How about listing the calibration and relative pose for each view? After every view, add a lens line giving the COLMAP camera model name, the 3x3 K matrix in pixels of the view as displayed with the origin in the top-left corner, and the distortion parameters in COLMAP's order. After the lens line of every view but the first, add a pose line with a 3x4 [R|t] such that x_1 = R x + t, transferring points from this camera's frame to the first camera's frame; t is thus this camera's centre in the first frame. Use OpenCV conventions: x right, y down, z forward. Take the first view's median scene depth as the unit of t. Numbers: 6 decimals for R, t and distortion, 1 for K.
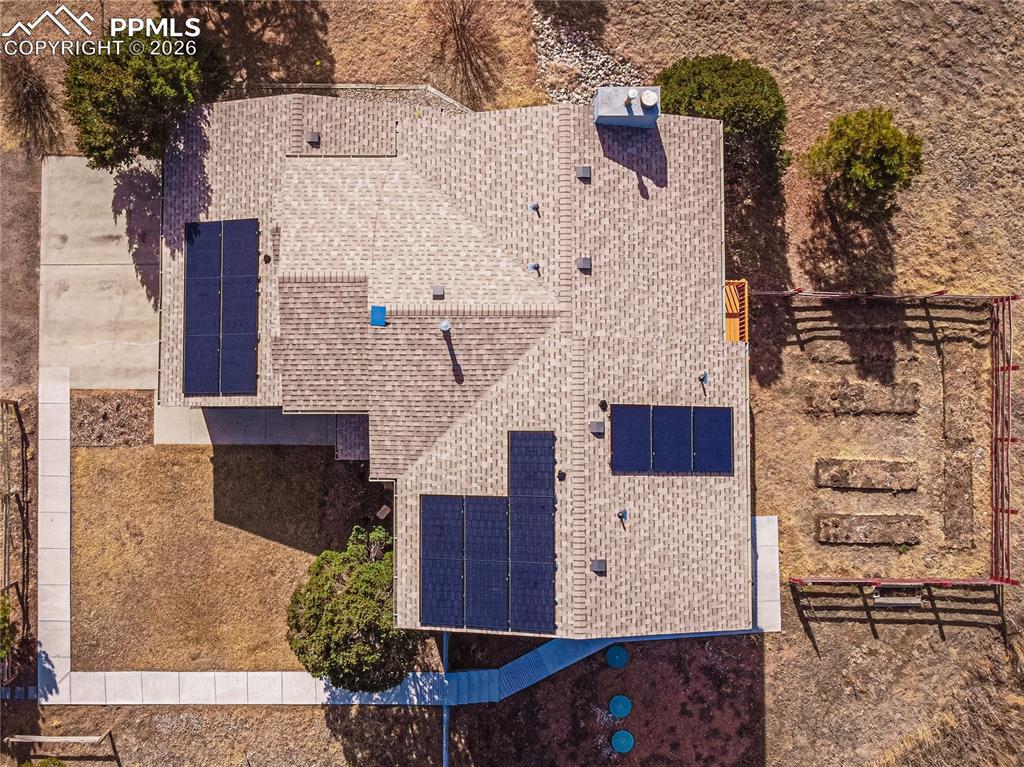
lens RADIAL K [[838.8, 0, 512.0], [0, 838.8, 383.5], [0, 0, 1]] dist [0.007920, -0.003373]
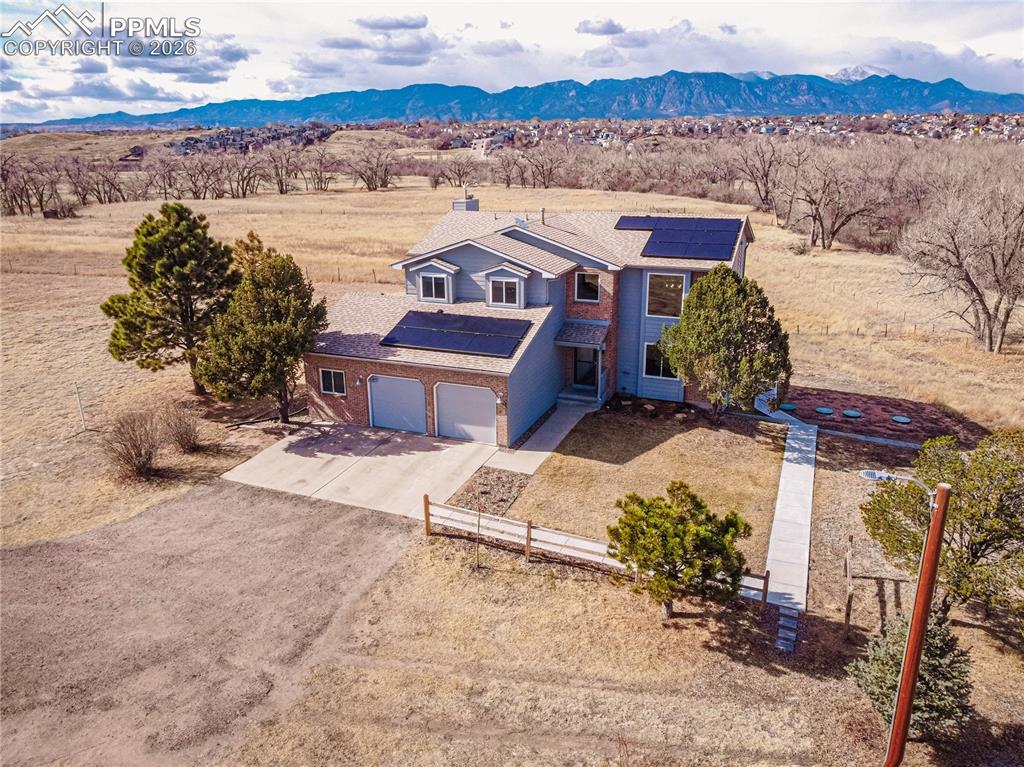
lens RADIAL K [[776.7, 0, 511.2], [0, 776.7, 369.7], [0, 0, 1]] dist [0.001502, -0.007158]
pose [[0.373198, -0.254910, 0.892045, -1.220004], [0.927042, 0.140062, -0.347815, 0.351026], [-0.036280, 0.956767, 0.288583, 0.607765]]
